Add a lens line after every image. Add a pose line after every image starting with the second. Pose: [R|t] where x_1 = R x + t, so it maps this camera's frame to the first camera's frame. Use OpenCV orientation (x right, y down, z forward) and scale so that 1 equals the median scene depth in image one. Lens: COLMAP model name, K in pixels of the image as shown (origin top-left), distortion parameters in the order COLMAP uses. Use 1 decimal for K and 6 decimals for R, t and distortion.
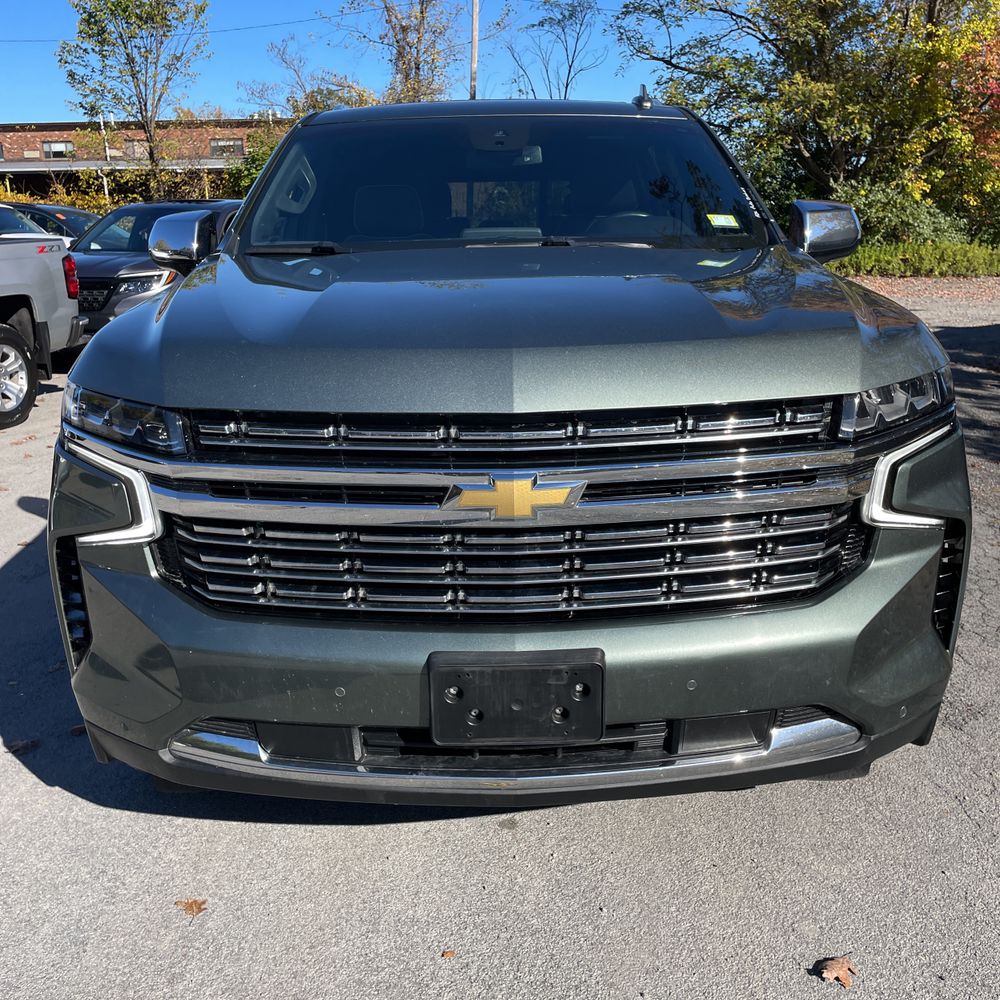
lens RADIAL K [[1011.3, 0, 493.4], [0, 1011.3, 481.6], [0, 0, 1]] dist [0.096425, -0.134355]
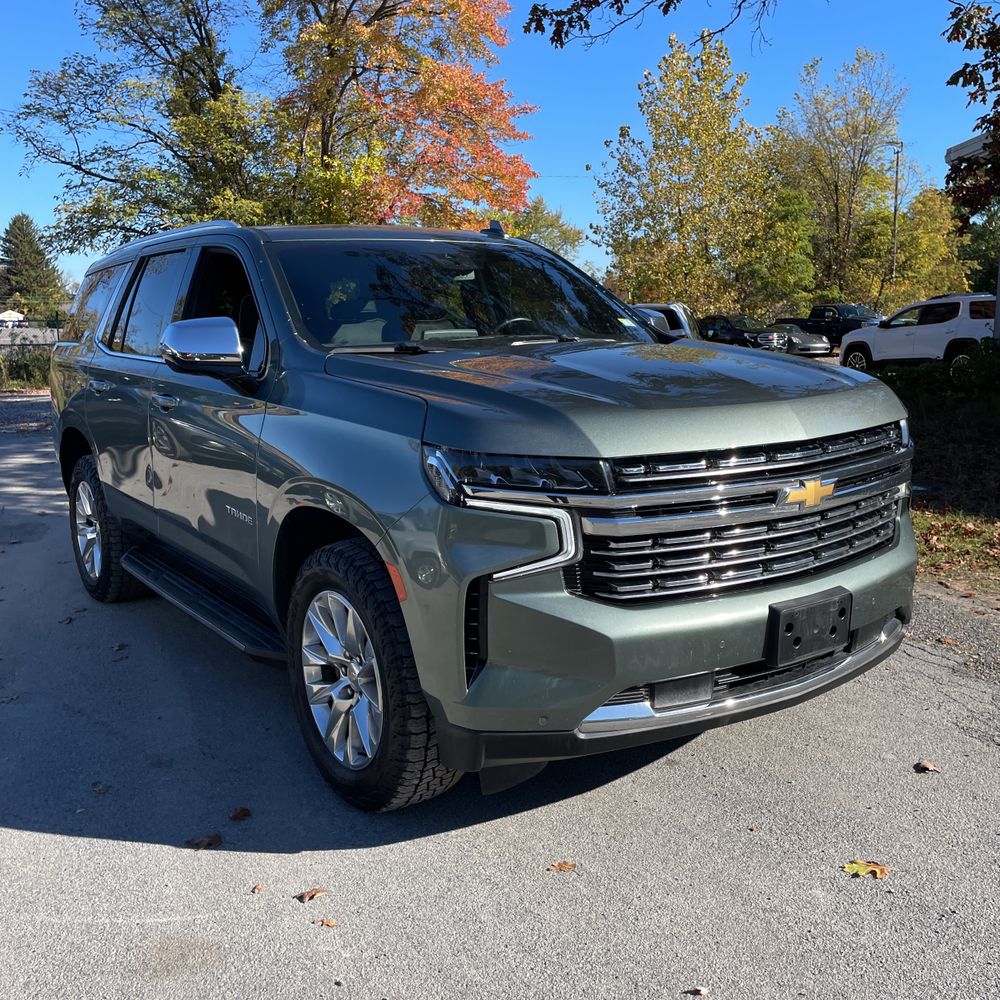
lens RADIAL K [[1012.9, 0, 505.0], [0, 1012.9, 485.4], [0, 0, 1]] dist [0.088206, -0.119400]
pose [[0.817955, -0.094897, 0.567401, -0.902976], [0.147698, 0.987882, -0.047696, 0.006849], [-0.555999, 0.122817, 0.822059, -0.028635]]
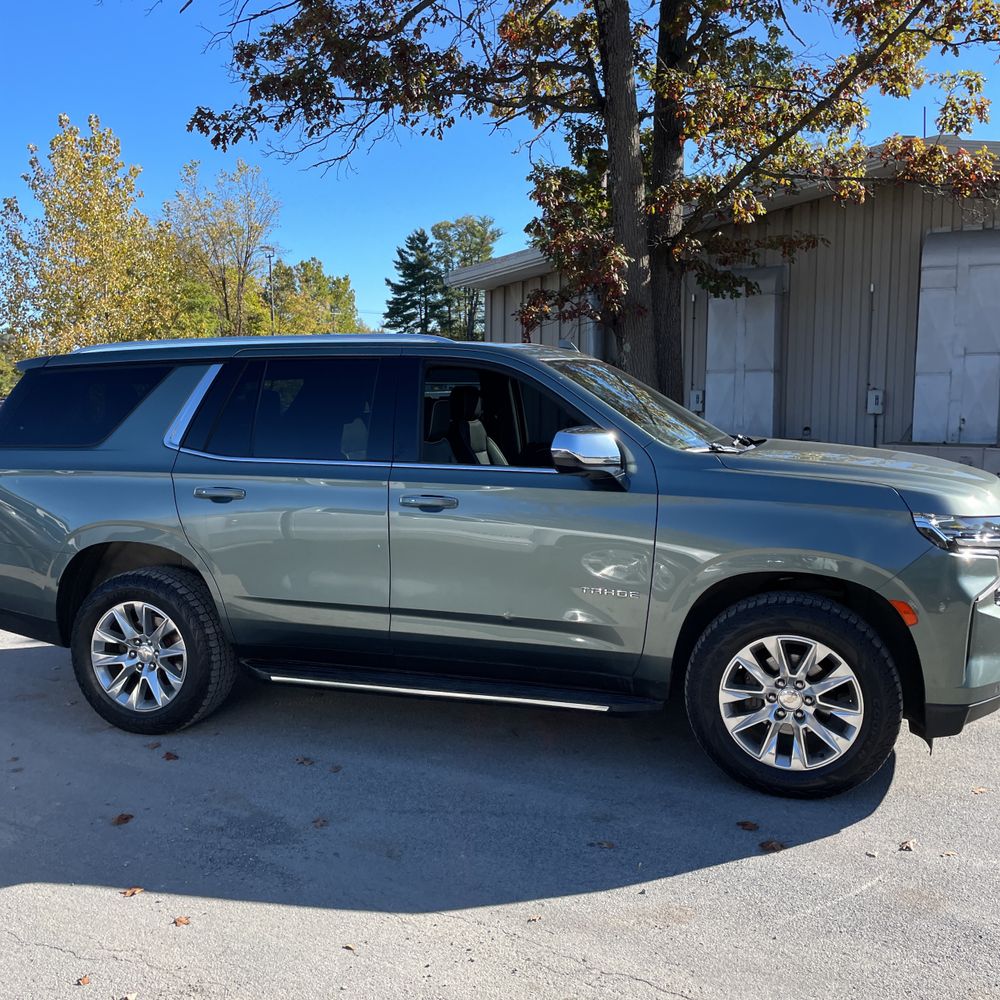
lens RADIAL K [[1012.9, 0, 505.0], [0, 1012.9, 485.4], [0, 0, 1]] dist [0.088206, -0.119400]
pose [[0.298507, -0.072903, 0.951619, -2.189507], [0.234205, 0.972187, 0.001012, -0.332030], [-0.925225, 0.222572, 0.307279, 1.108939]]
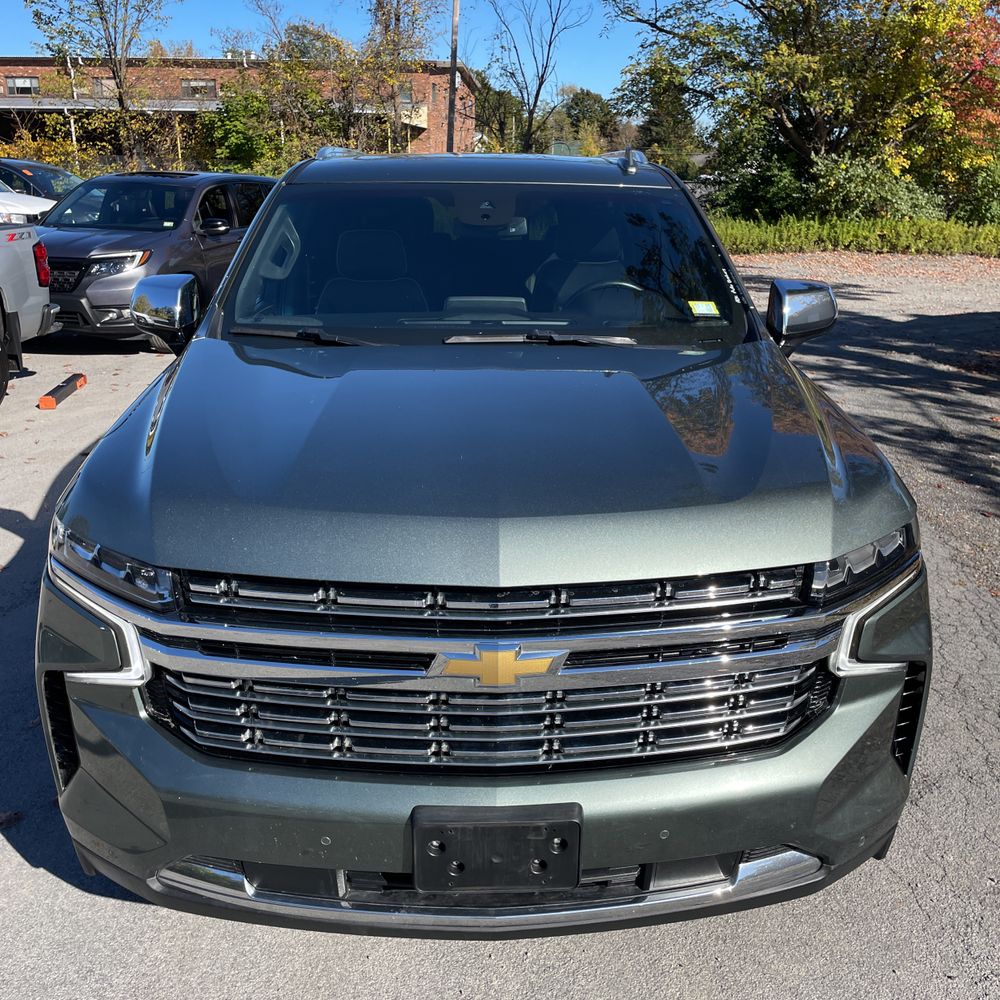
lens RADIAL K [[1012.9, 0, 505.0], [0, 1012.9, 485.4], [0, 0, 1]] dist [0.088206, -0.119400]
pose [[0.999206, 0.015651, 0.036651, -0.009612], [-0.017483, 0.998585, 0.050220, -0.157200], [-0.035814, -0.050821, 0.998065, -0.018414]]
